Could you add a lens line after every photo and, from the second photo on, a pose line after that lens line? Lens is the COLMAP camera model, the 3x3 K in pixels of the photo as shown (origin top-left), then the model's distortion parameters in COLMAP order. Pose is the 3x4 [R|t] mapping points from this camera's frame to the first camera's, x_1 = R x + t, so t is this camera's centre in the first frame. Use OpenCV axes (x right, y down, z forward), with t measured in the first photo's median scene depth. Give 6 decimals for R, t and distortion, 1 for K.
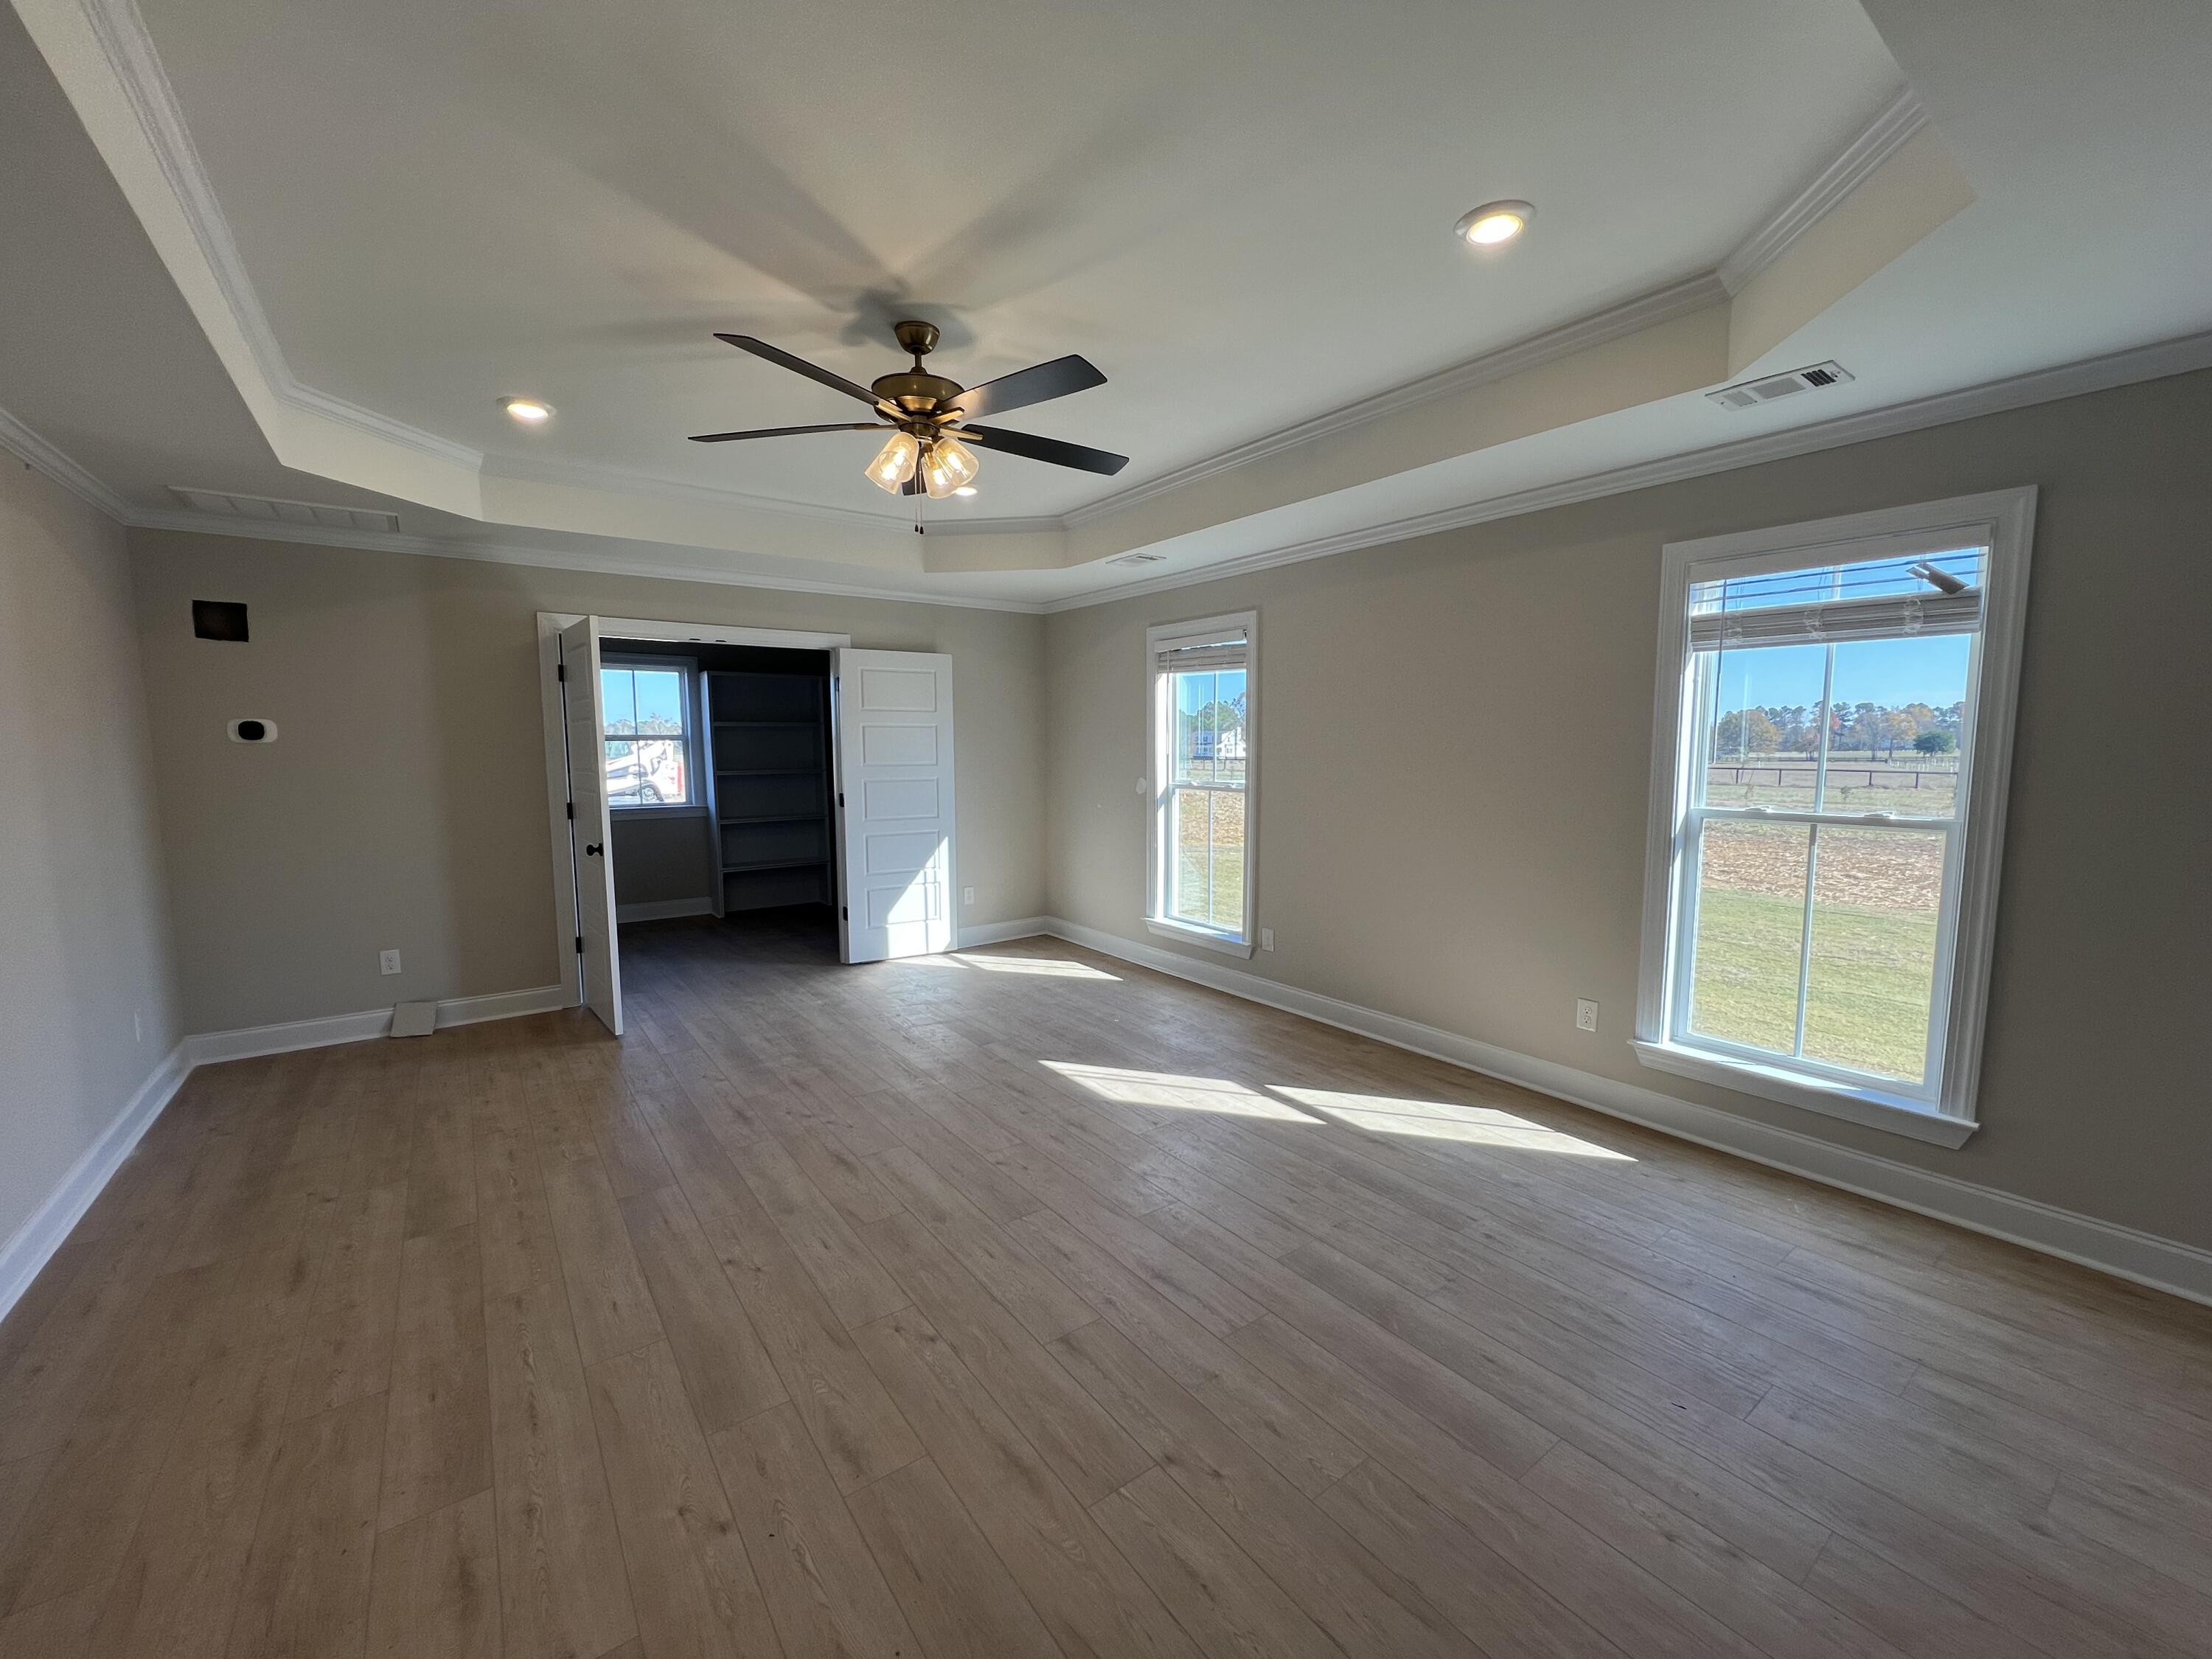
lens RADIAL K [[884.2, 0, 1105.2], [0, 884.2, 825.0], [0, 0, 1]] dist [-0.001499, 0.000169]
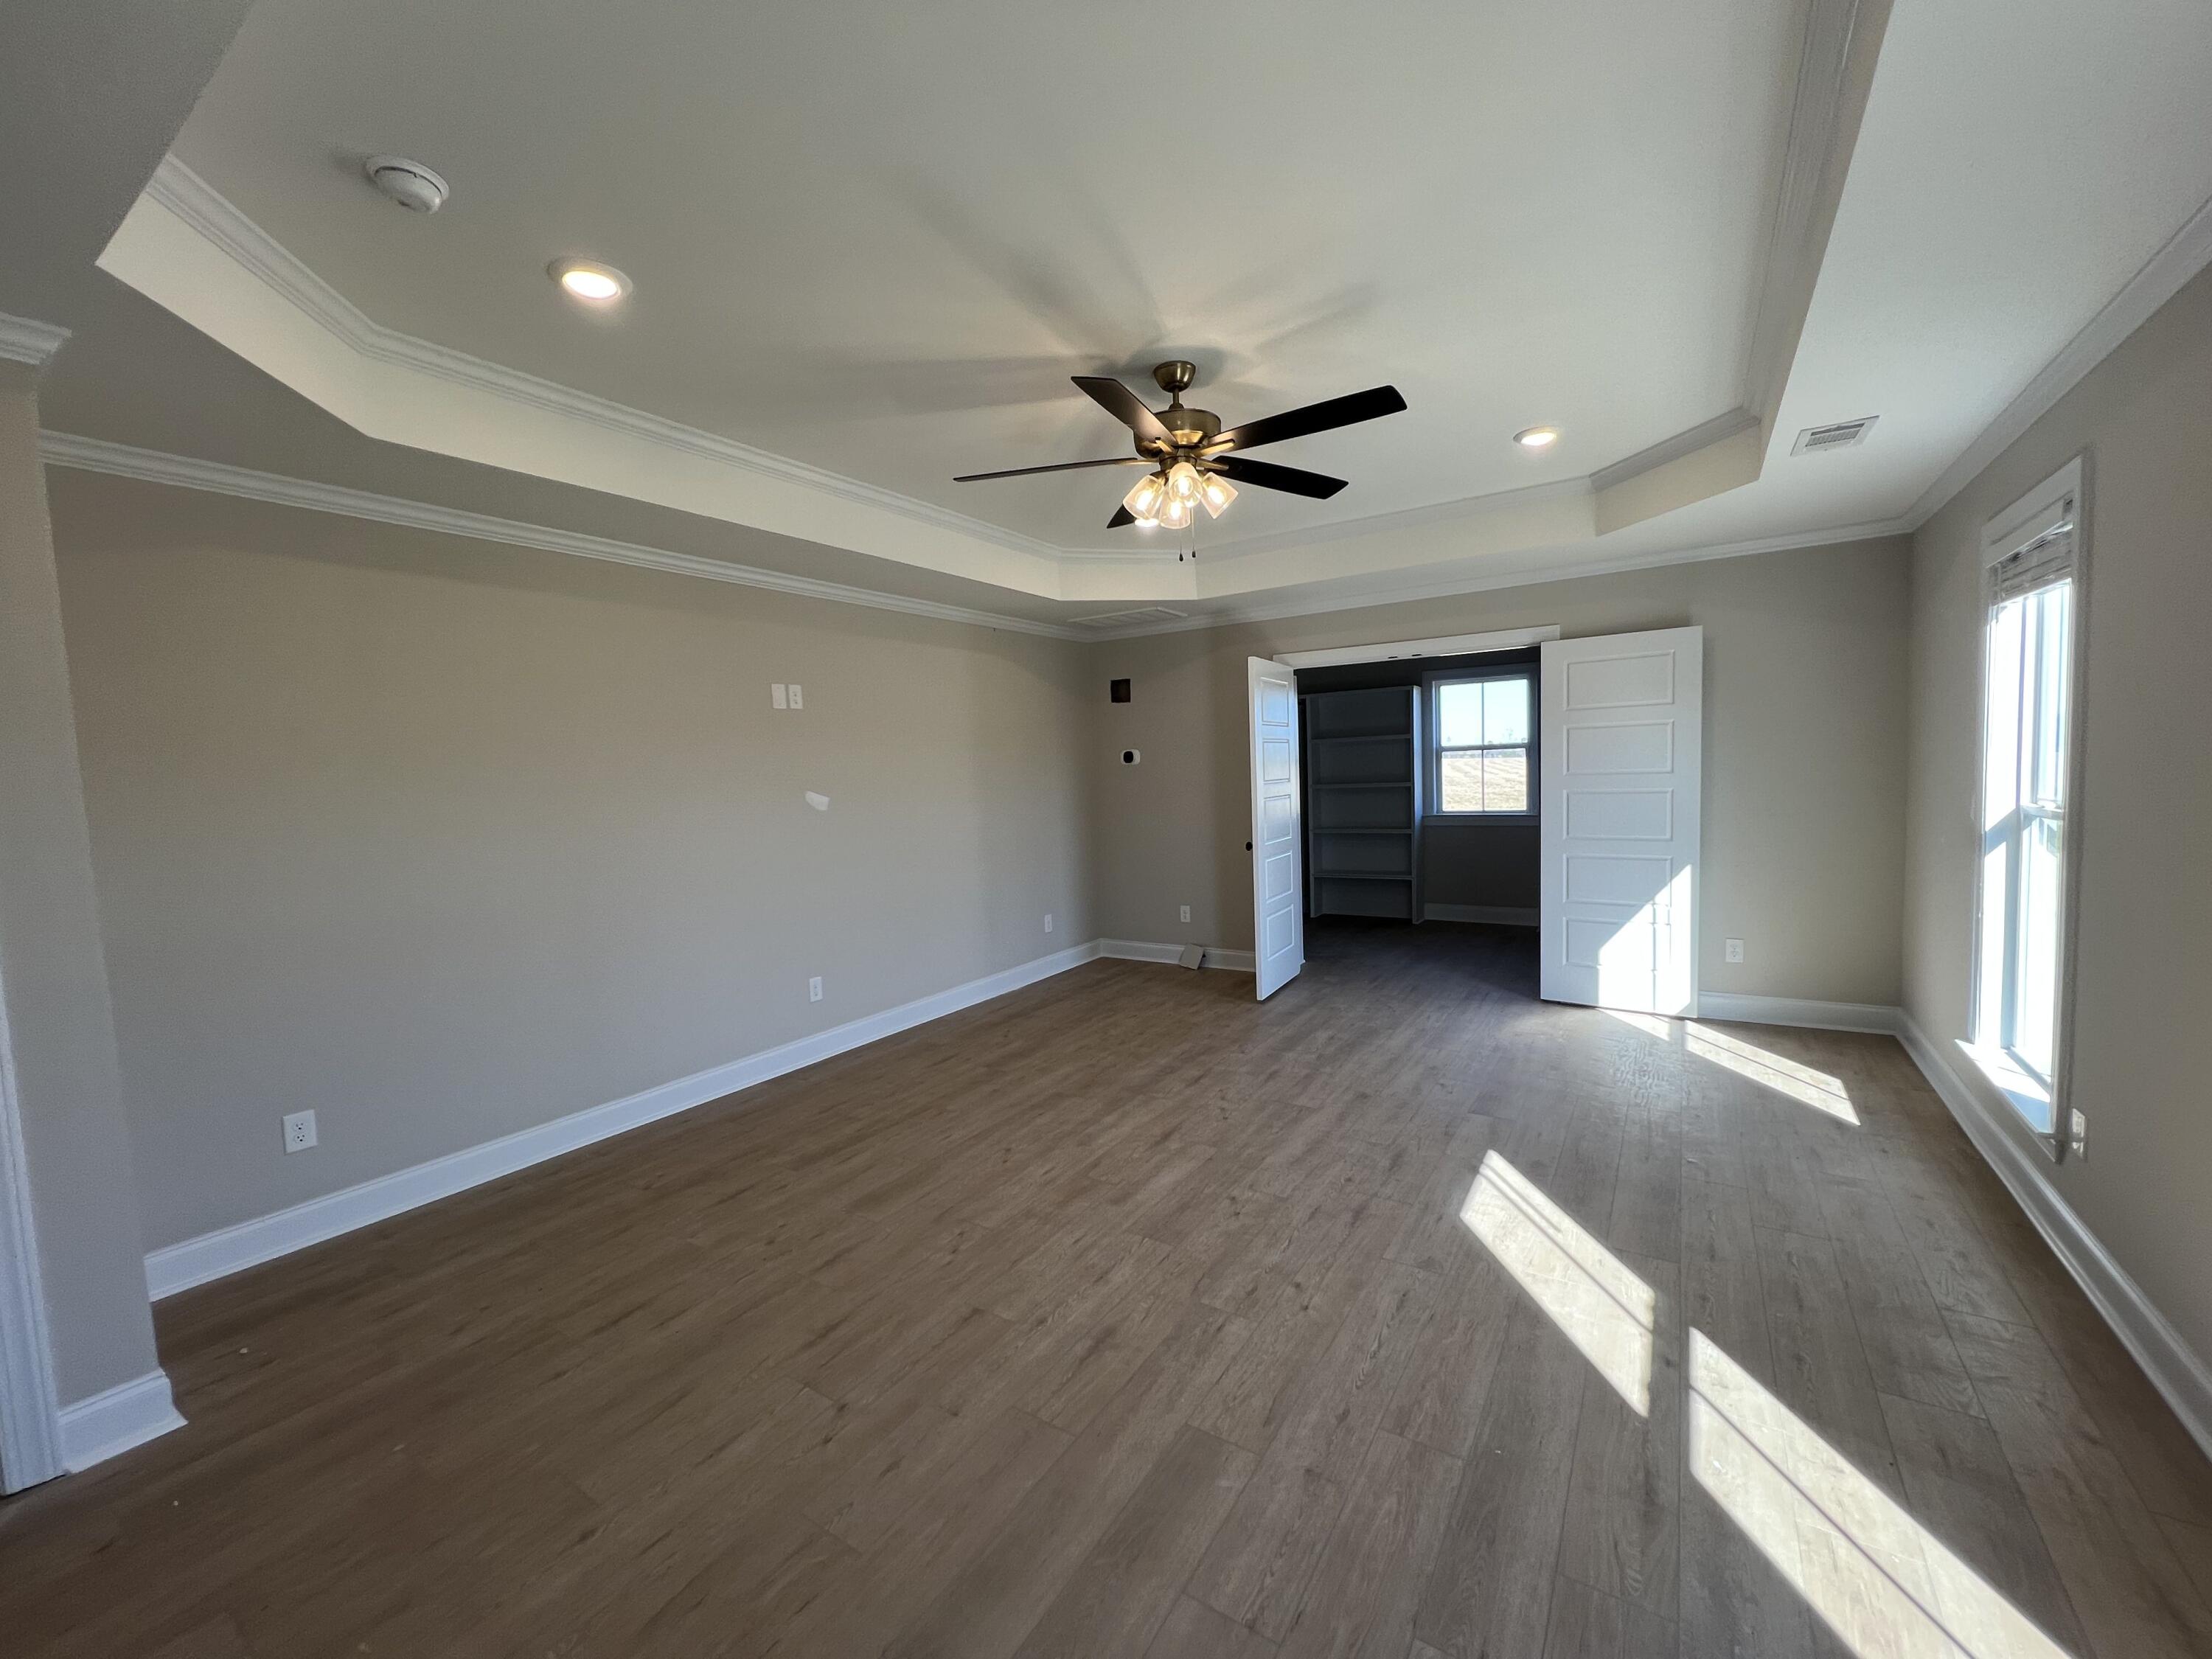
lens RADIAL K [[884.2, 0, 1102.8], [0, 884.2, 823.5], [0, 0, 1]] dist [-0.001499, 0.000169]
pose [[0.348708, 0.046115, -0.936096, 0.538275], [-0.050629, 0.998257, 0.030317, -0.032286], [0.935863, 0.036822, 0.350435, 0.398184]]
